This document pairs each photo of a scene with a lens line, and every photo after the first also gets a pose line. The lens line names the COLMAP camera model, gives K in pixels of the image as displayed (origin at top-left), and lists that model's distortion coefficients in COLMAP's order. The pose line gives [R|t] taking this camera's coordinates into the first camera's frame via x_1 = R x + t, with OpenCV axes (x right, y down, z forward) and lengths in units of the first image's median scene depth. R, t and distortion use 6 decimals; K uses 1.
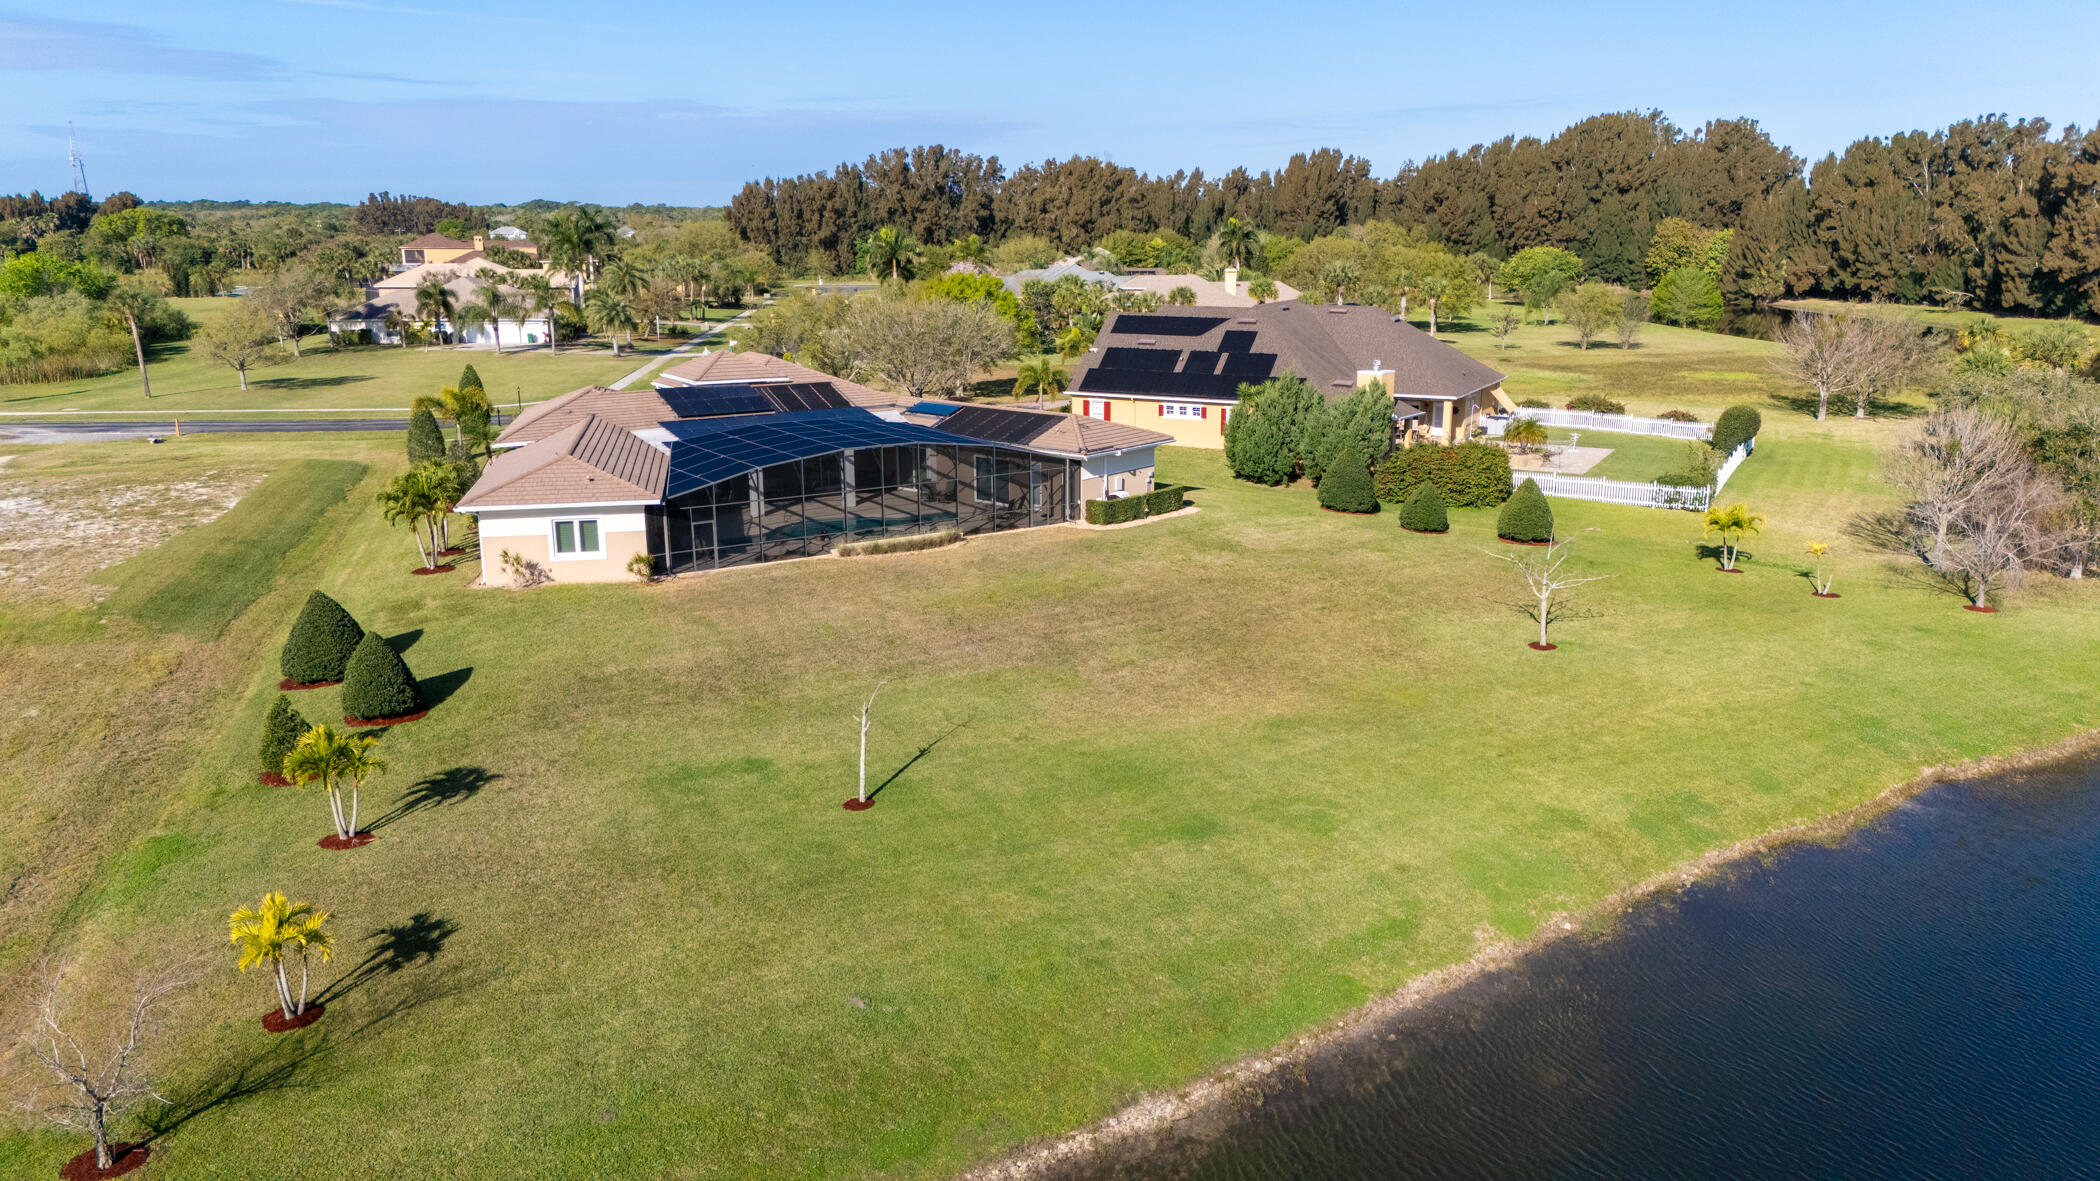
lens RADIAL K [[1513.5, 0, 1051.1], [0, 1513.5, 599.9], [0, 0, 1]] dist [0.049757, -0.045281]
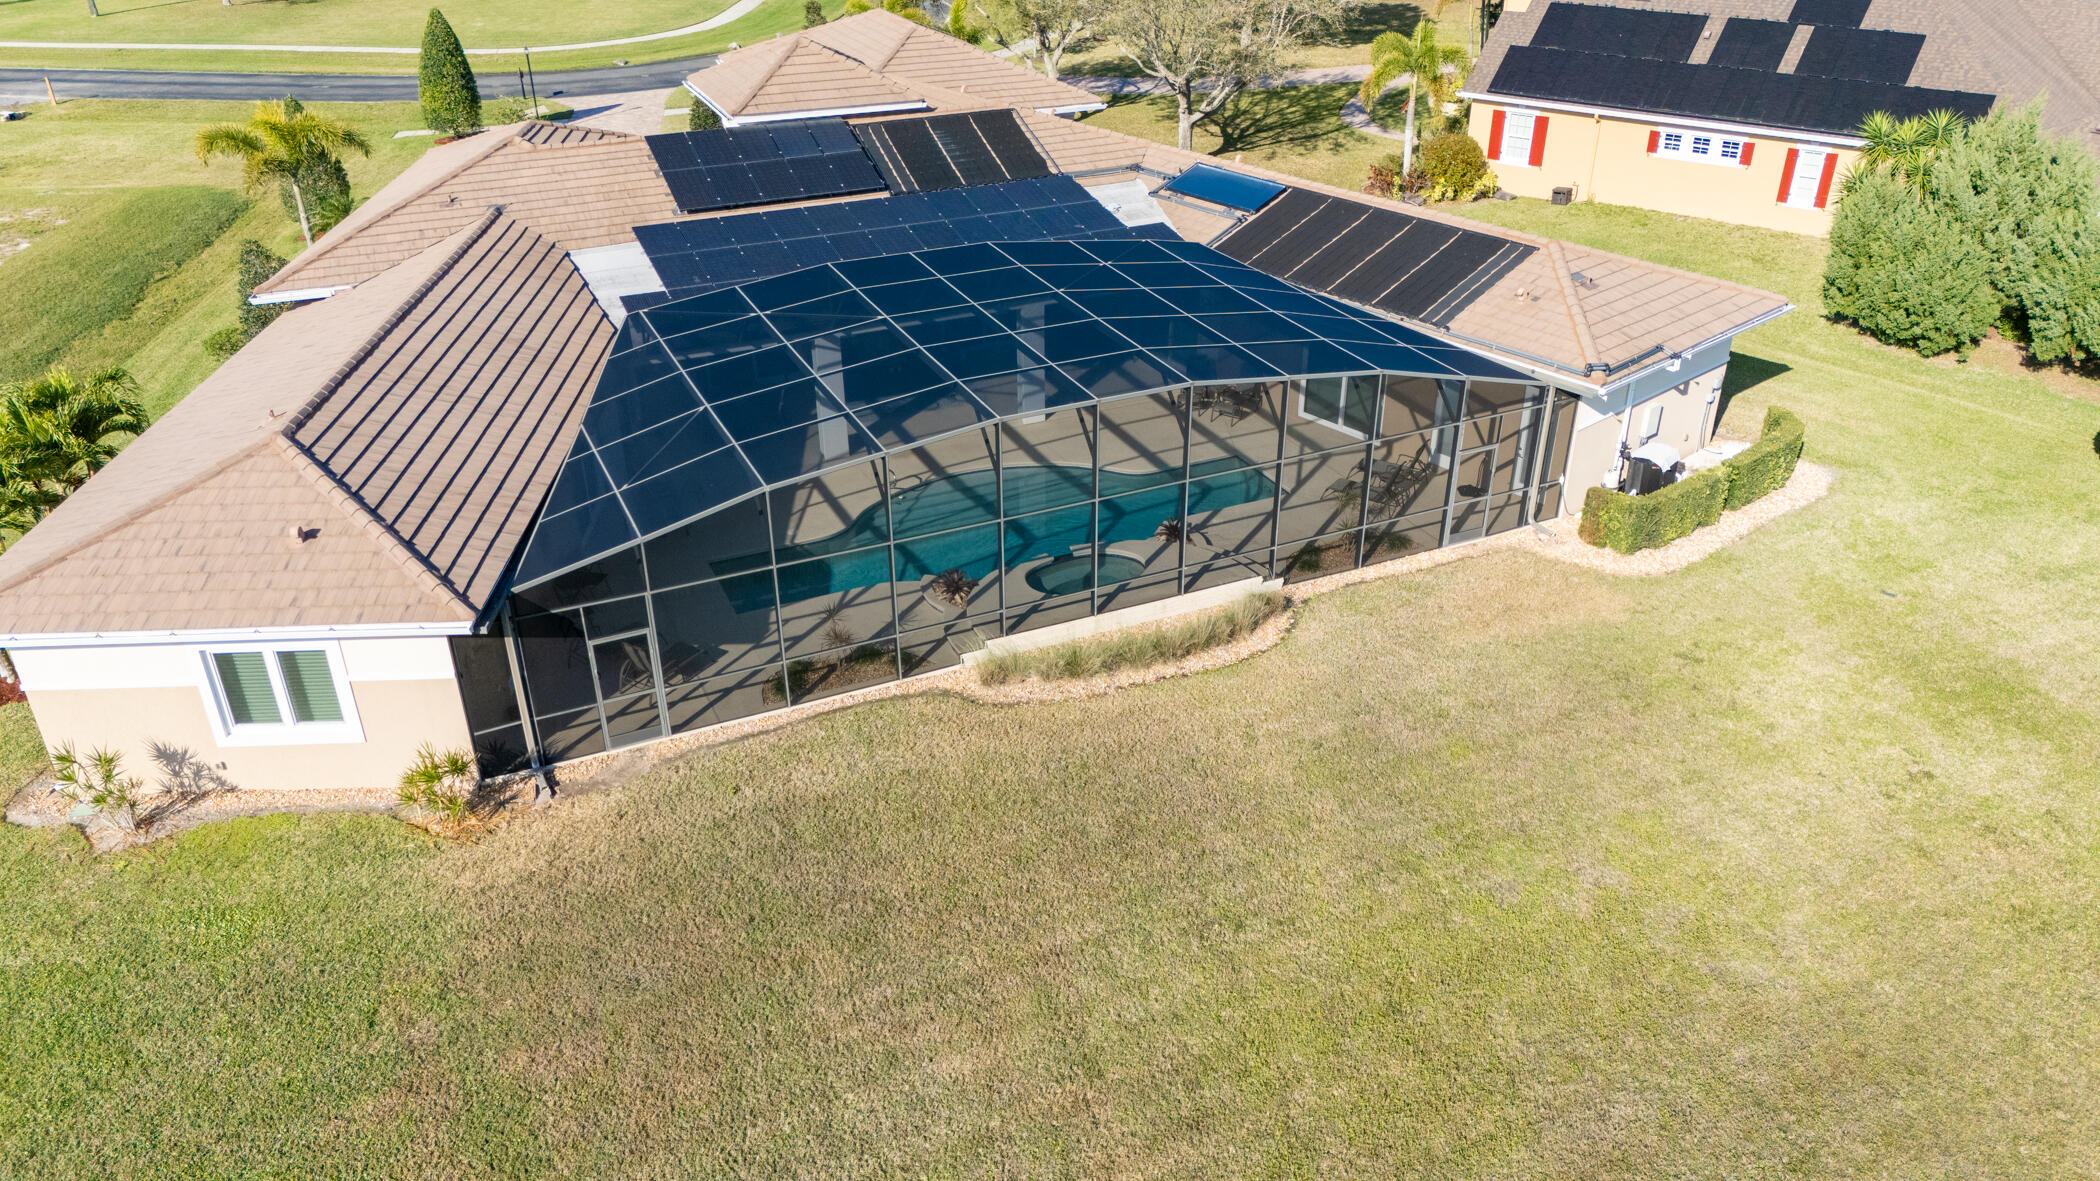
lens RADIAL K [[1513.5, 0, 1038.6], [0, 1513.5, 601.0], [0, 0, 1]] dist [0.049757, -0.045281]
pose [[0.986536, 0.076963, -0.144306, -0.053363], [-0.035338, 0.961821, 0.271389, -0.123230], [0.159683, -0.262635, 0.951590, 0.487271]]
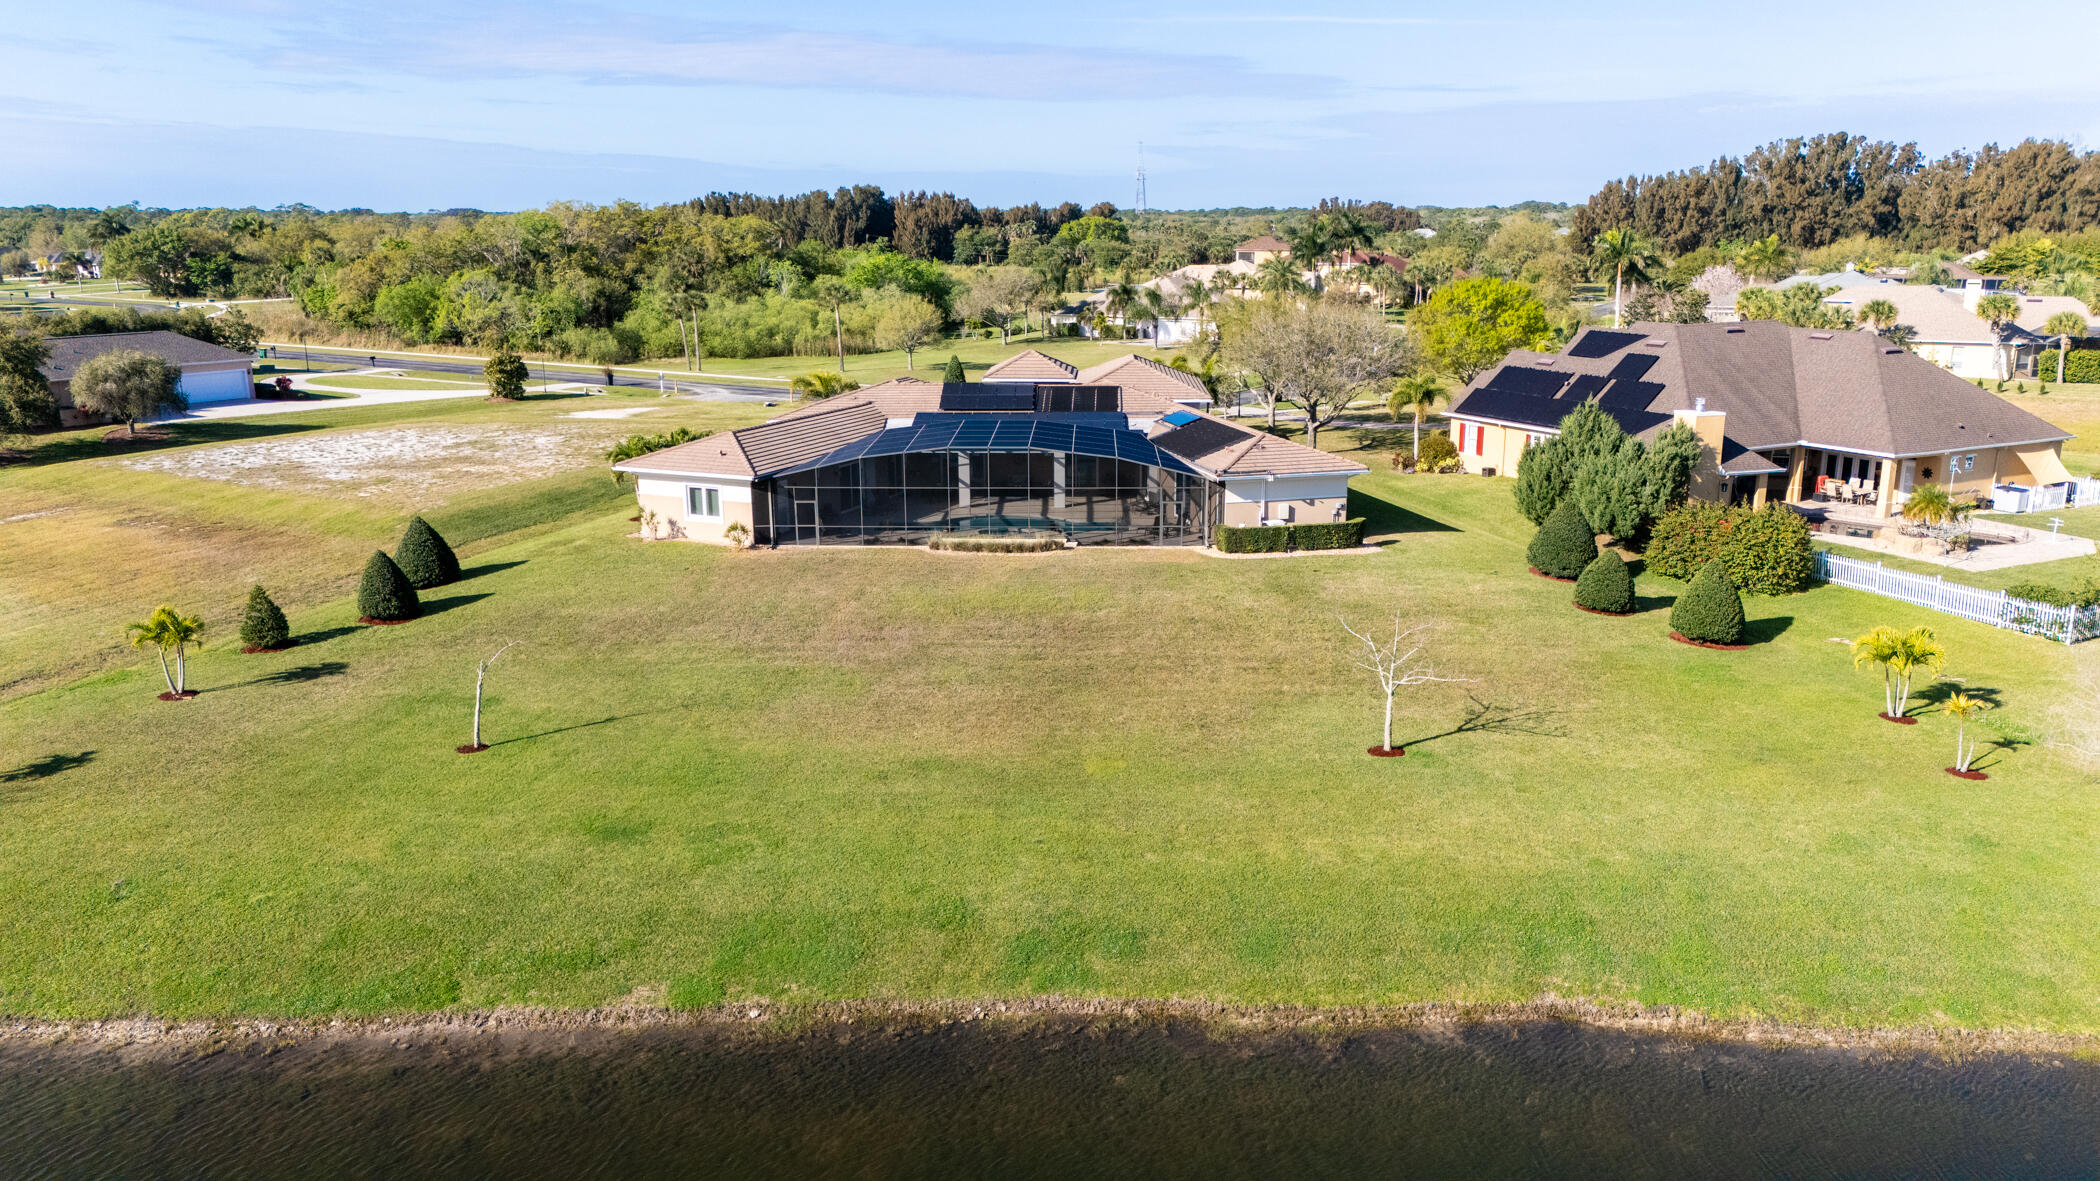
lens RADIAL K [[1513.5, 0, 1055.6], [0, 1513.5, 597.0], [0, 0, 1]] dist [0.049757, -0.045281]
pose [[0.811379, 0.137577, -0.568100, 0.409262], [-0.138880, 0.989449, 0.041261, -0.039523], [0.567782, 0.045419, 0.821925, 0.149454]]
